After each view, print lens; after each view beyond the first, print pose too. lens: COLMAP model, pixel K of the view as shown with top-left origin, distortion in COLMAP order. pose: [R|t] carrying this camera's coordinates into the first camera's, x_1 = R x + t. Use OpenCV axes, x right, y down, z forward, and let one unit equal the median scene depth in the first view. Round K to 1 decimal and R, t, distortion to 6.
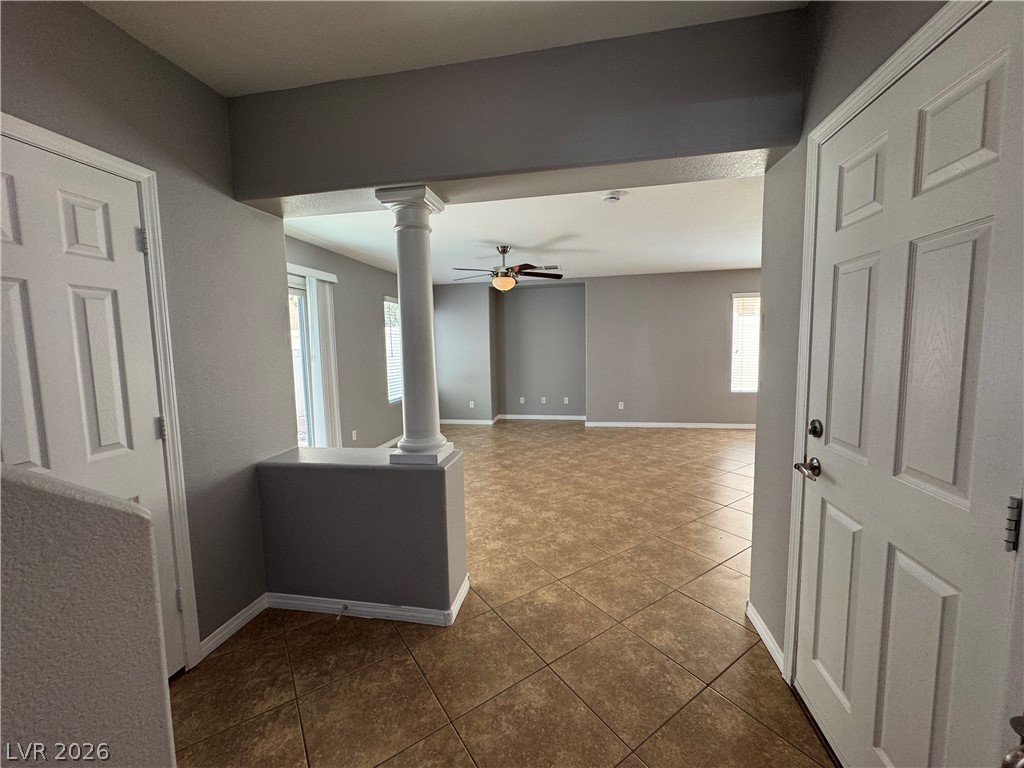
lens RADIAL K [[407.8, 0, 513.0], [0, 407.8, 381.7], [0, 0, 1]] dist [-0.001386, -0.000532]
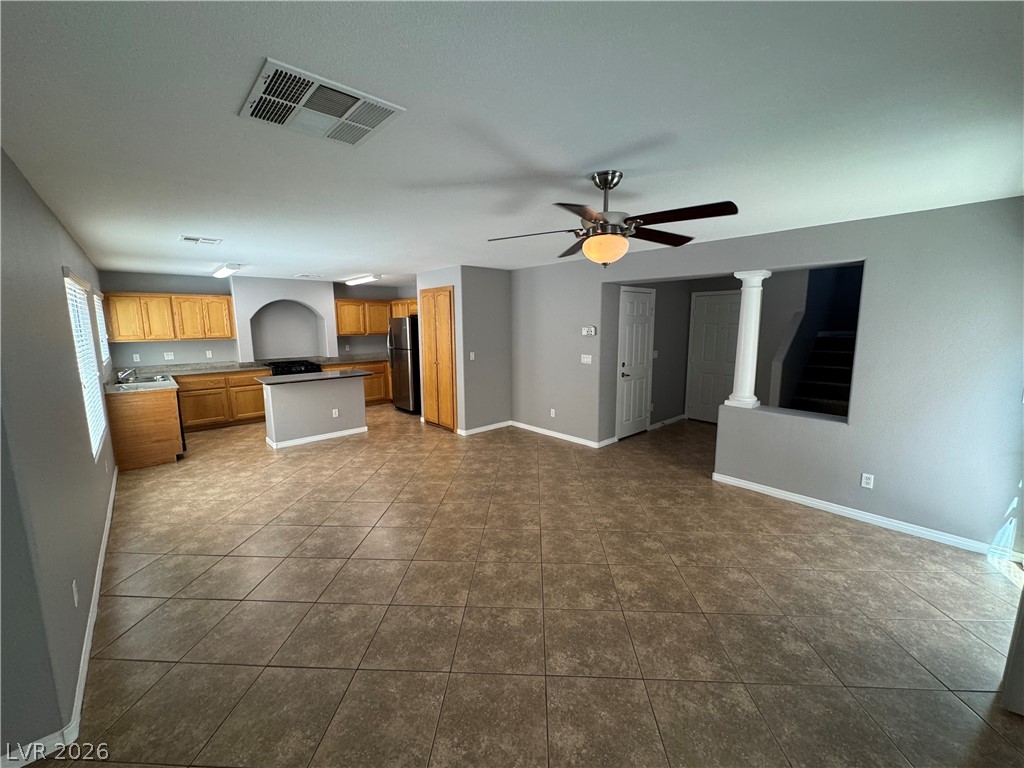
lens RADIAL K [[407.8, 0, 514.9], [0, 407.8, 382.5], [0, 0, 1]] dist [-0.001386, -0.000532]
pose [[-0.798890, -0.062255, 0.598247, -0.531273], [0.077264, 0.975767, 0.204718, -0.416843], [-0.596494, 0.209771, -0.774720, 3.250303]]
